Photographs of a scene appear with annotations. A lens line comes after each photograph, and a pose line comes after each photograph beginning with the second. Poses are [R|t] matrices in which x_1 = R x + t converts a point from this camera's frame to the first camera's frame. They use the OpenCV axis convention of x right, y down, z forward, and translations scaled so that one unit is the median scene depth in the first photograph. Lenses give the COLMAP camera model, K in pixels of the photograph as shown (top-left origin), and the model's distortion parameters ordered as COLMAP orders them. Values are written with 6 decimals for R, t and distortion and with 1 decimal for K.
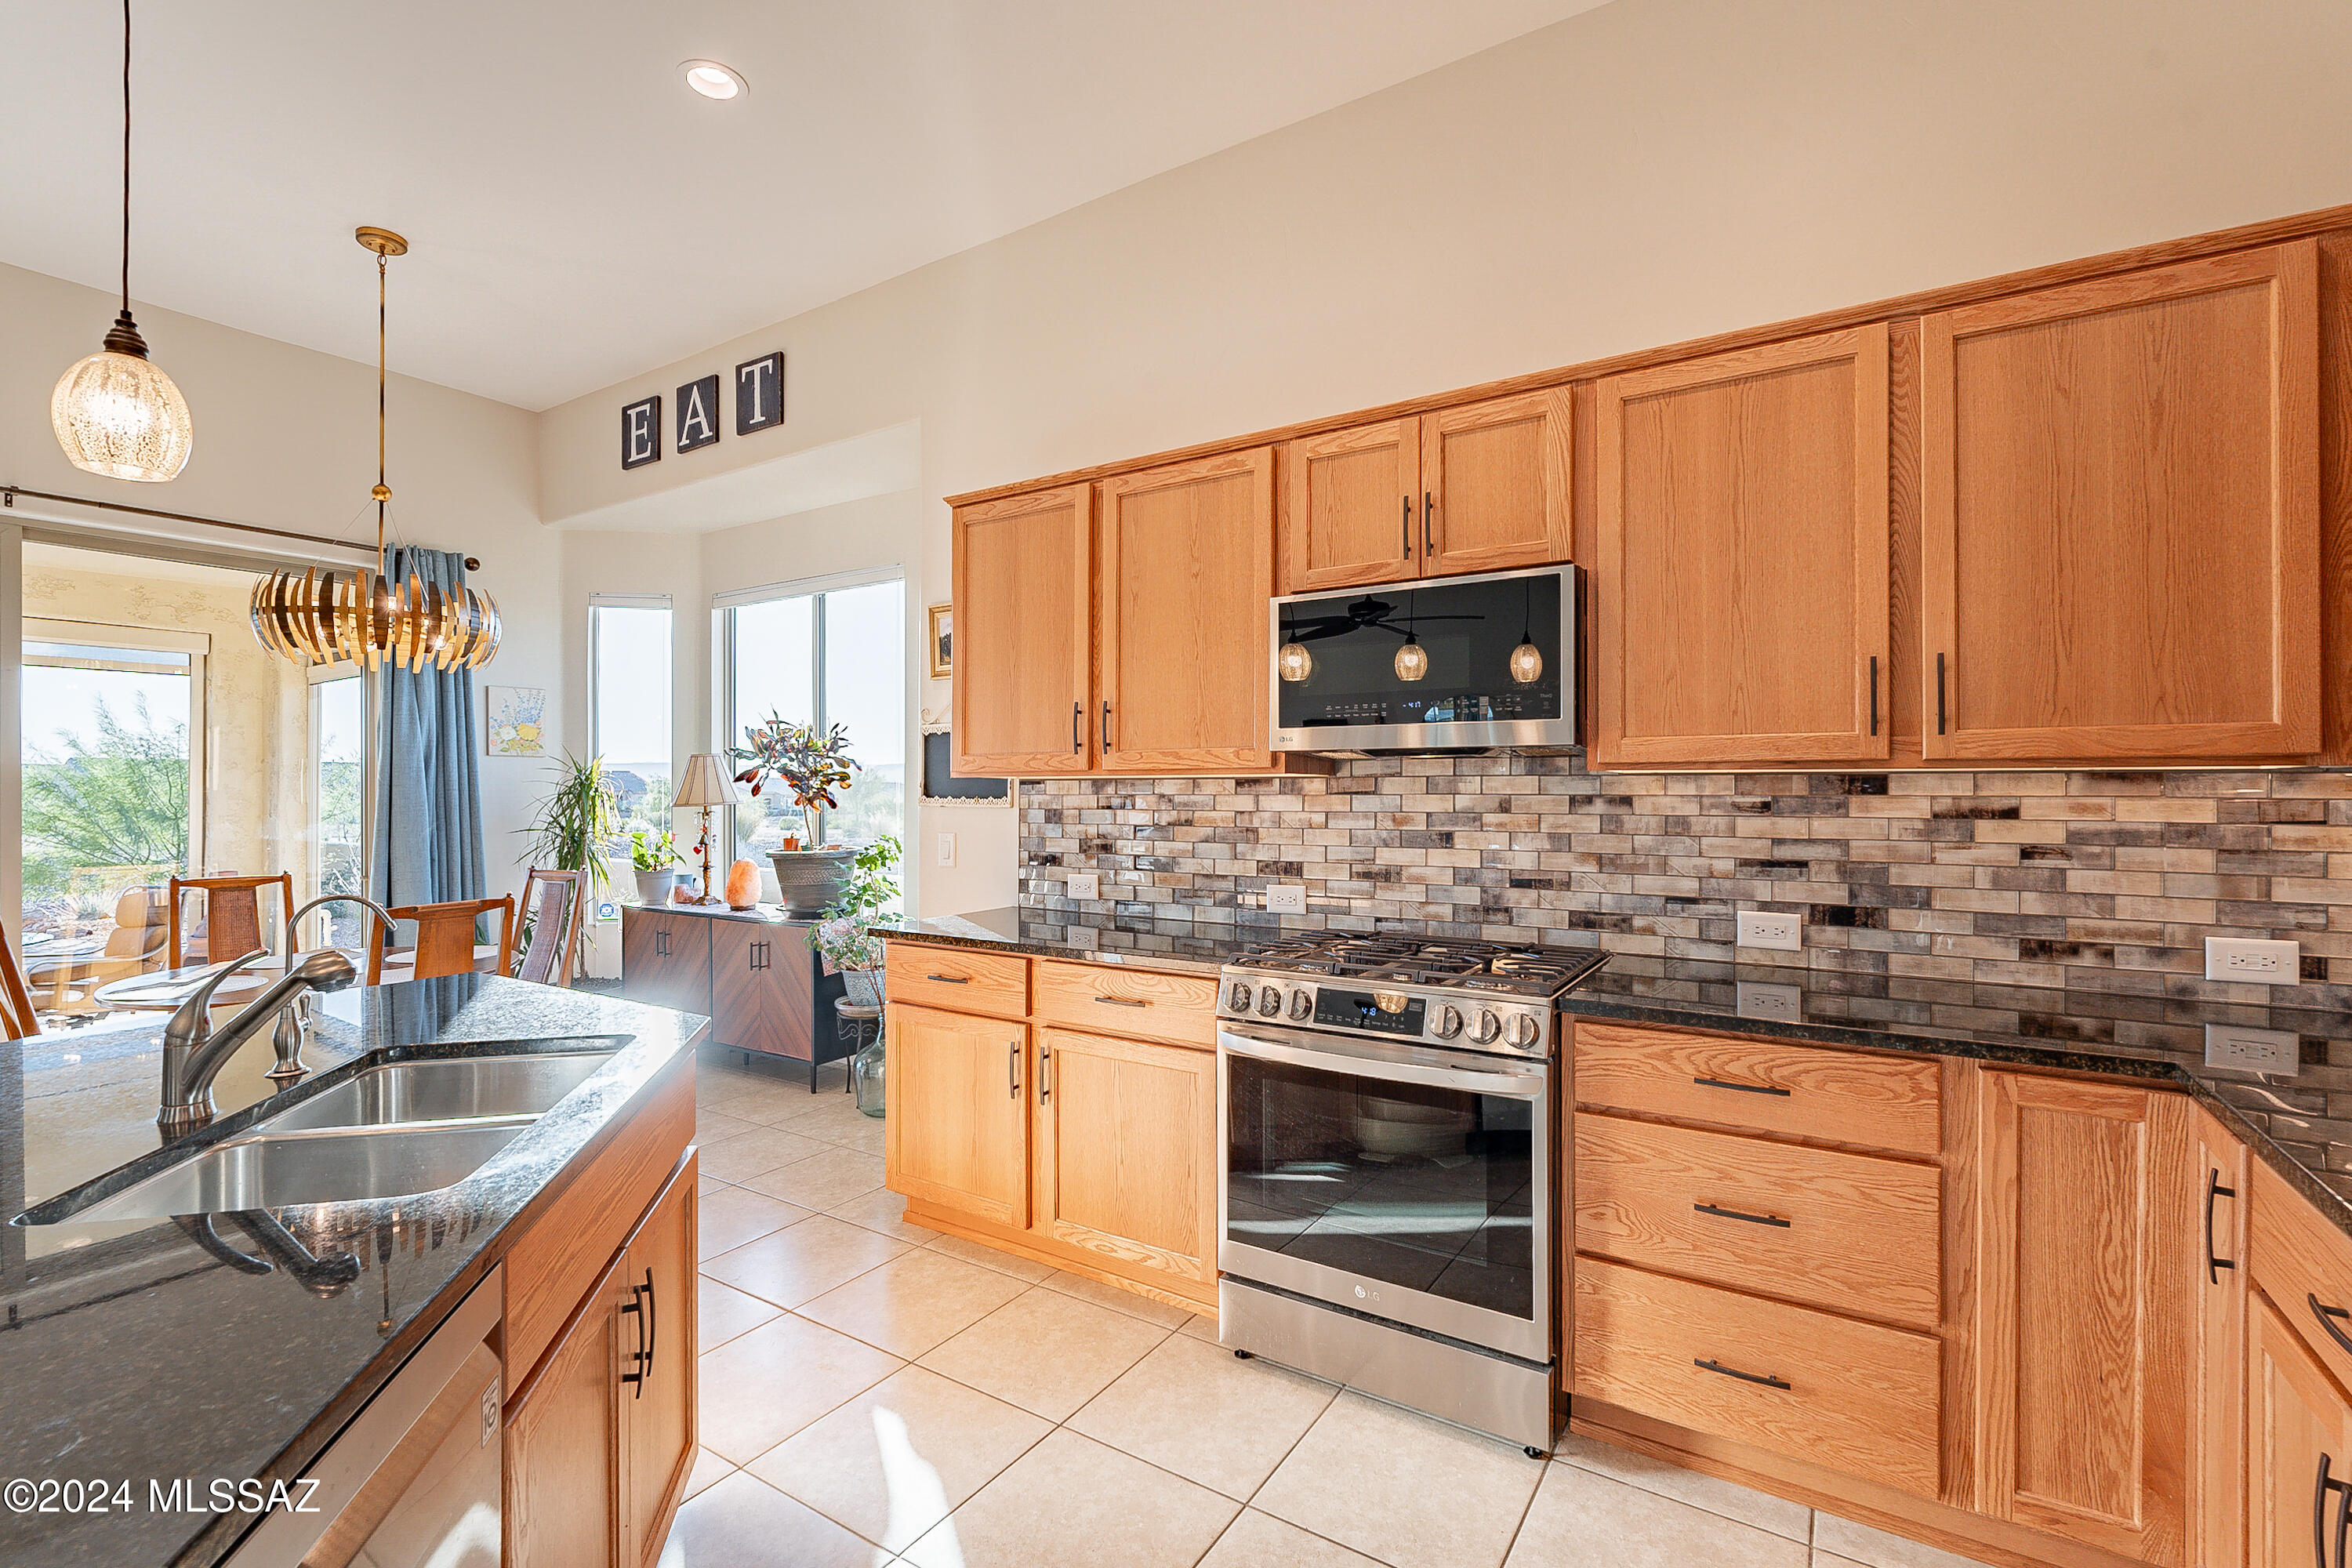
lens RADIAL K [[1046.8, 0, 1176.0], [0, 1046.8, 784.0], [0, 0, 1]] dist [-0.002633, -0.000609]
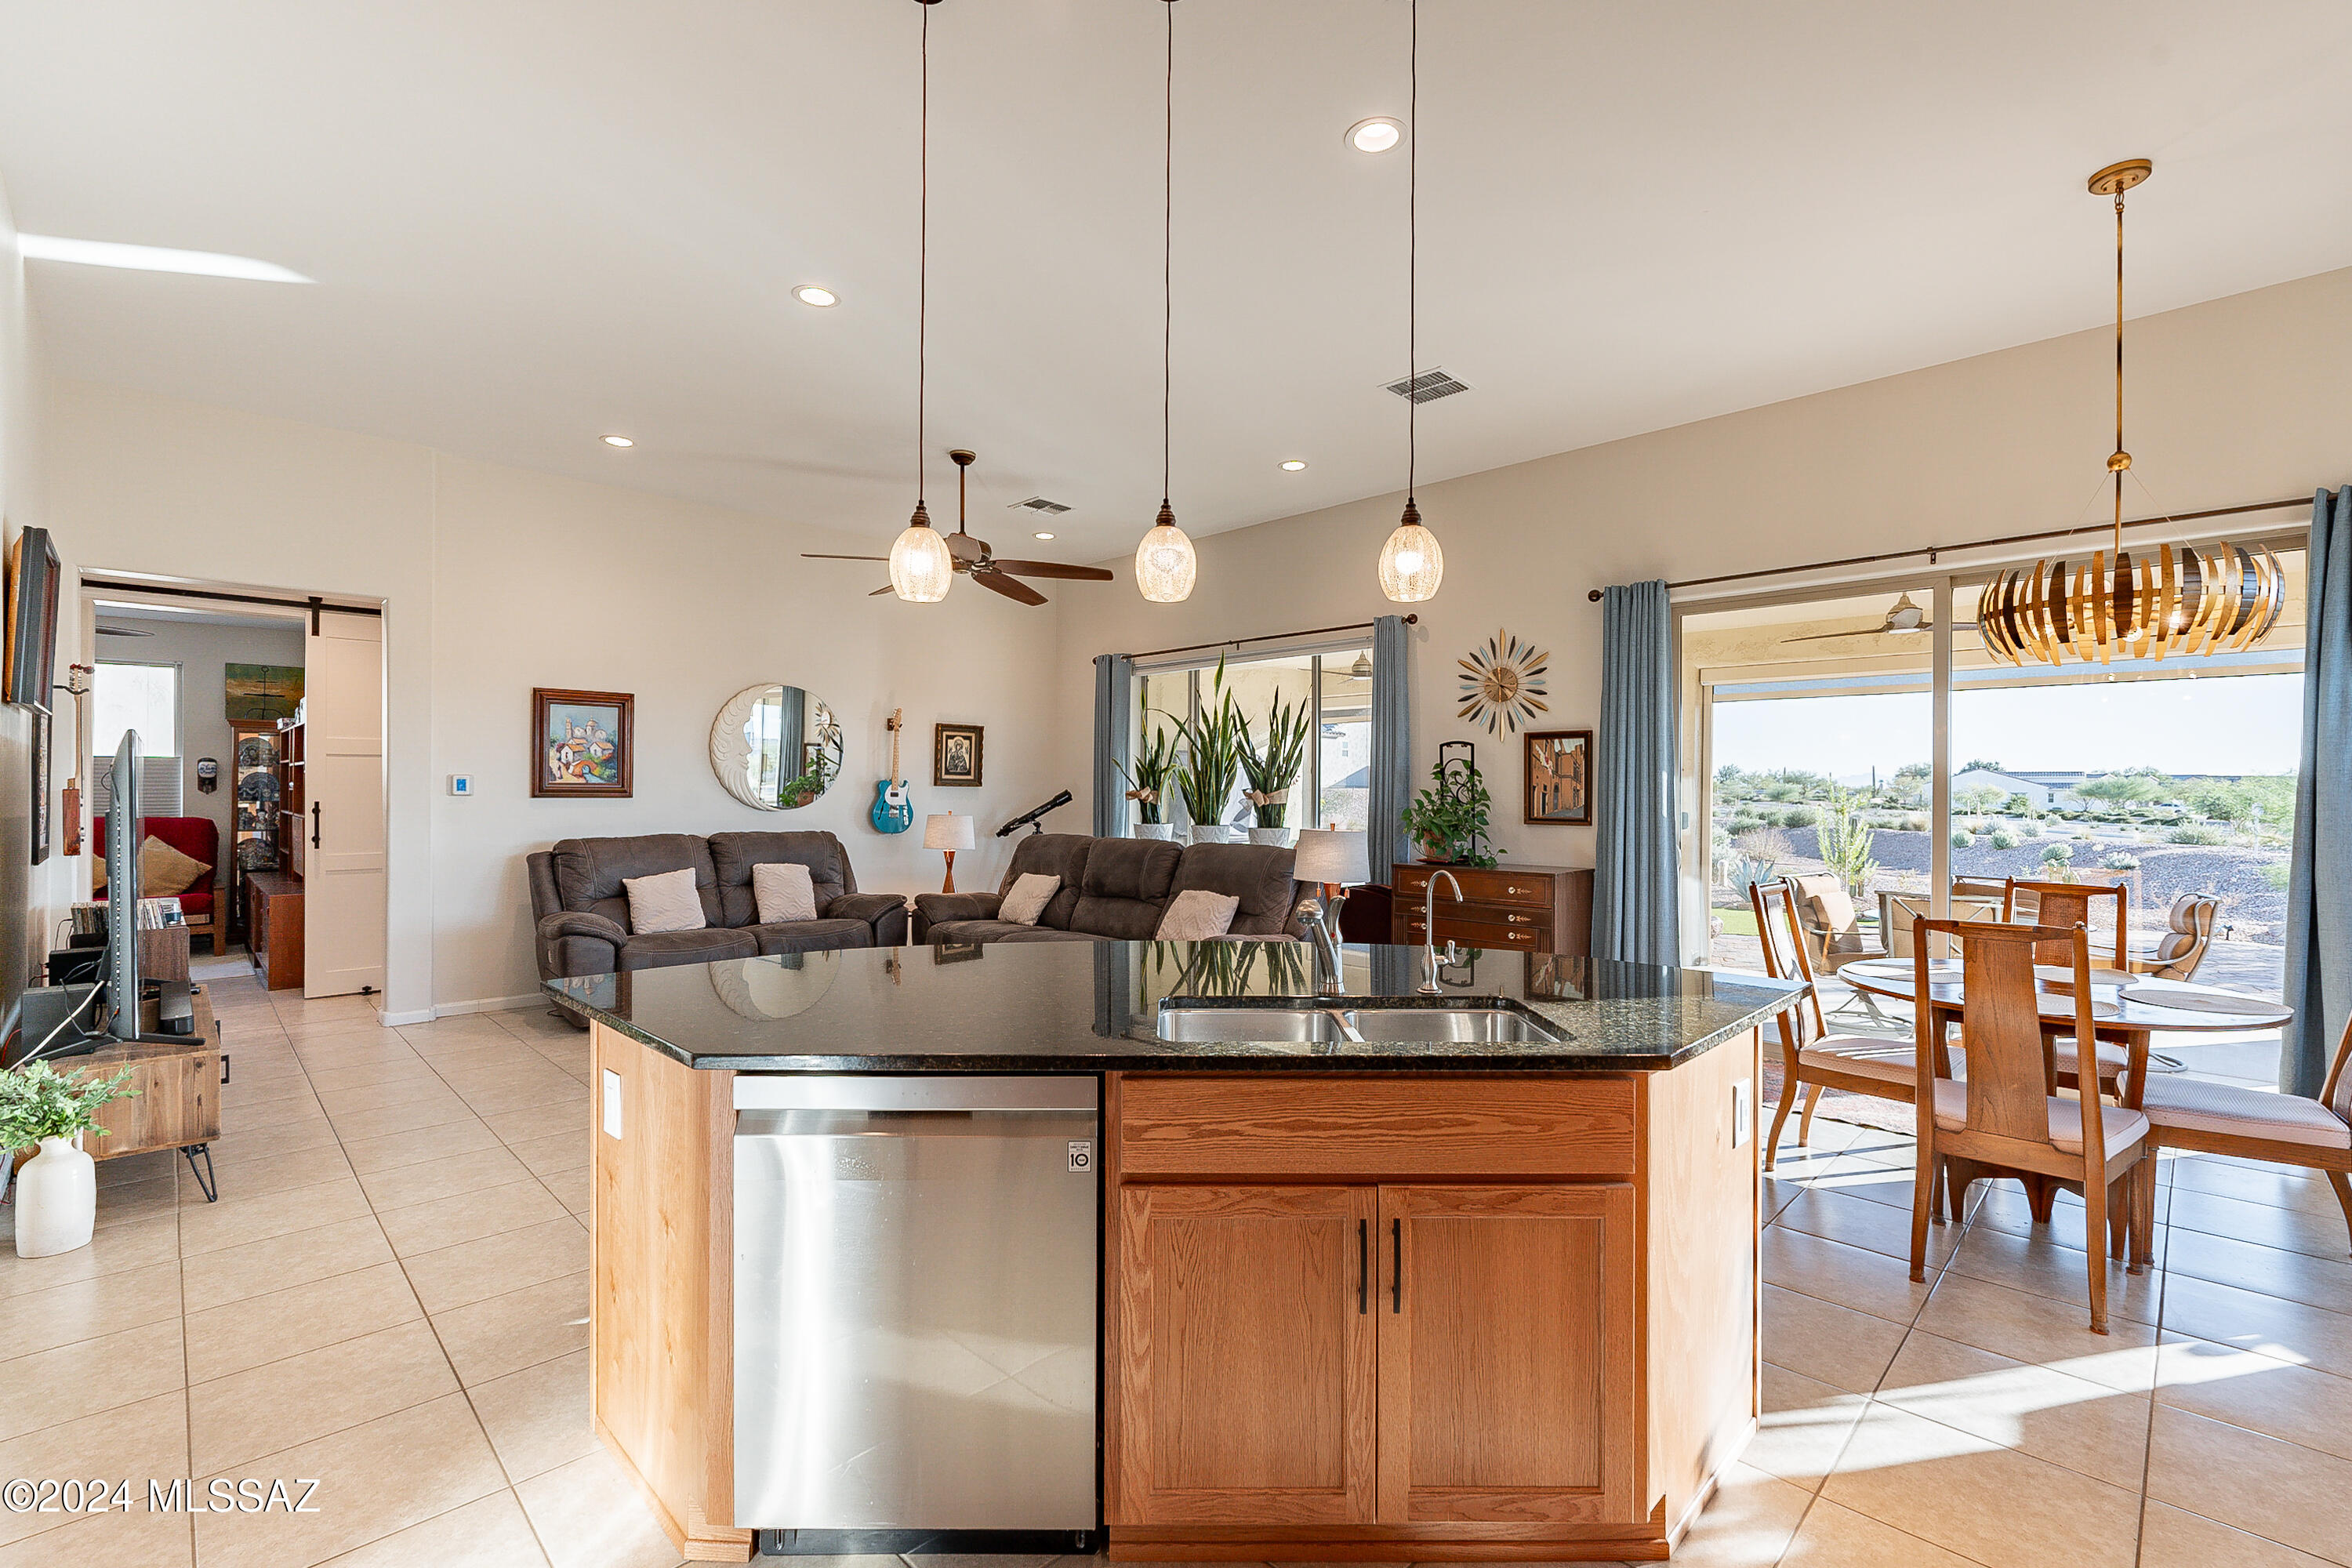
lens RADIAL K [[1029.6, 0, 1170.3], [0, 1029.6, 785.9], [0, 0, 1]] dist [-0.002415, -0.000761]
pose [[-0.214677, -0.004632, -0.976674, 0.336025], [-0.000722, 0.999989, -0.004583, 0.002045], [0.976685, -0.000279, -0.214678, 0.514943]]
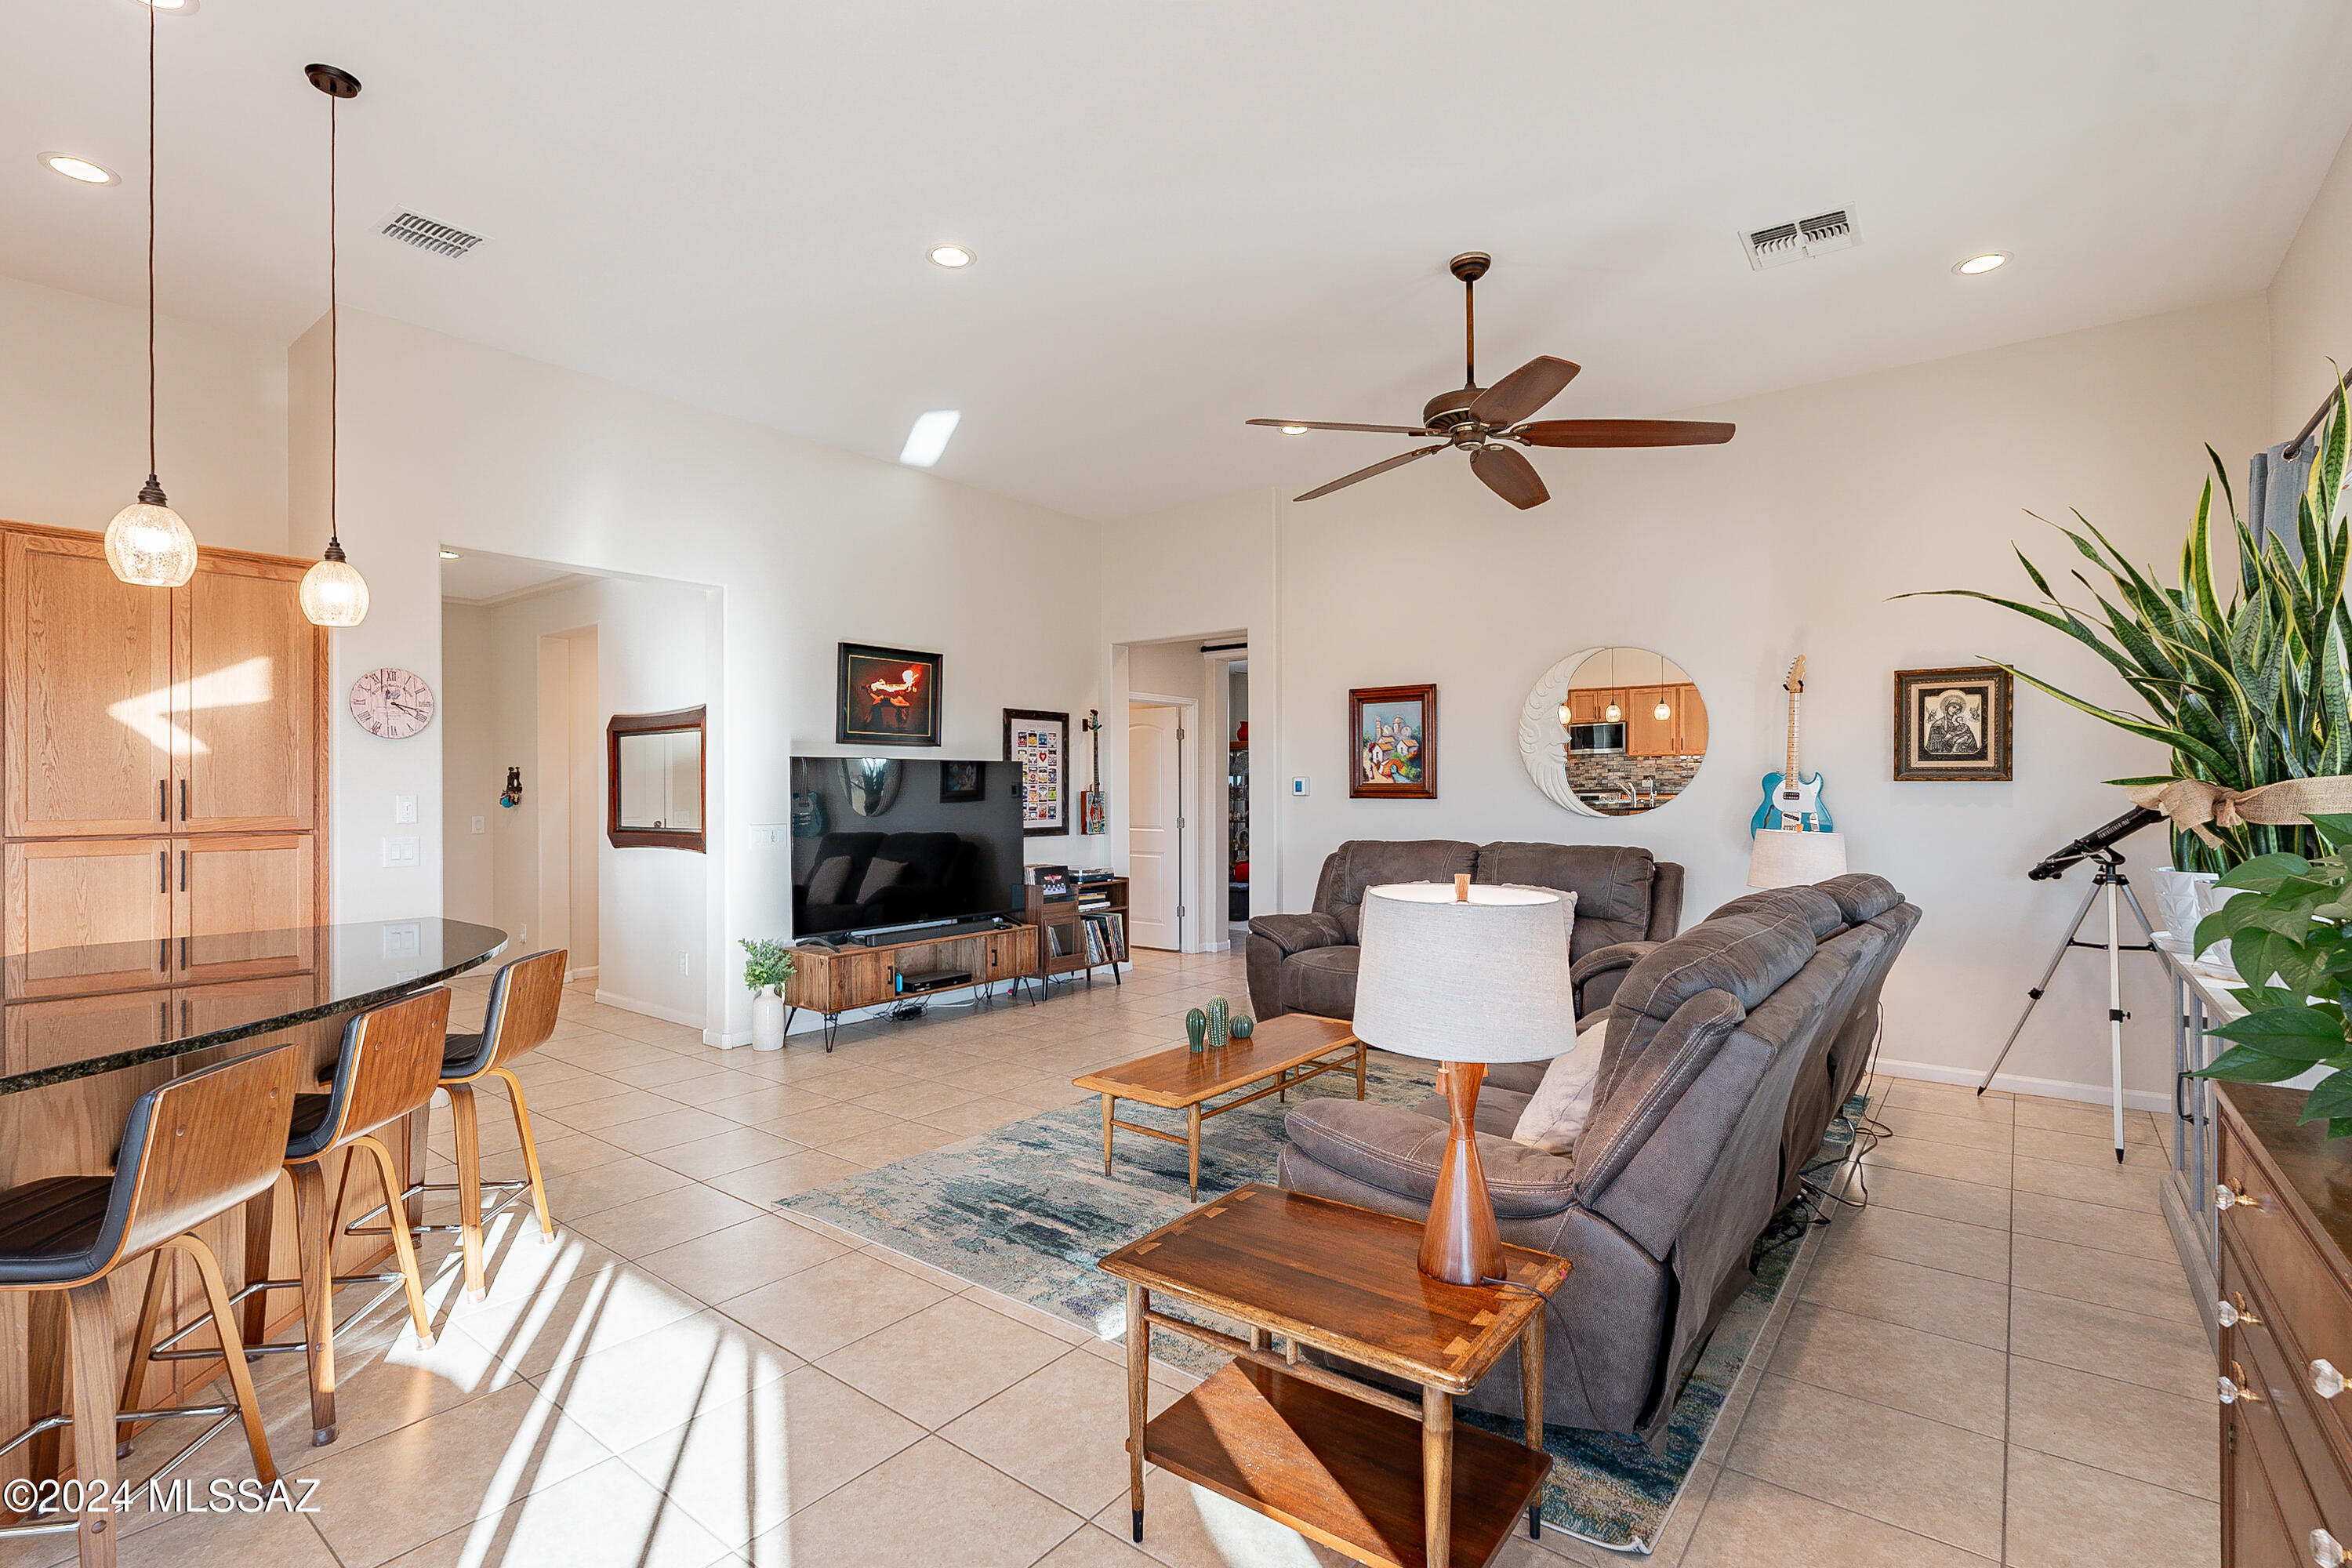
lens RADIAL K [[1081.5, 0, 1174.7], [0, 1081.5, 806.3], [0, 0, 1]] dist [-0.014127, 0.000245]
pose [[-0.995937, 0.002479, 0.090024, -1.347592], [0.003737, 0.999898, 0.013806, 0.001578], [-0.089980, 0.014087, -0.995844, 1.077127]]
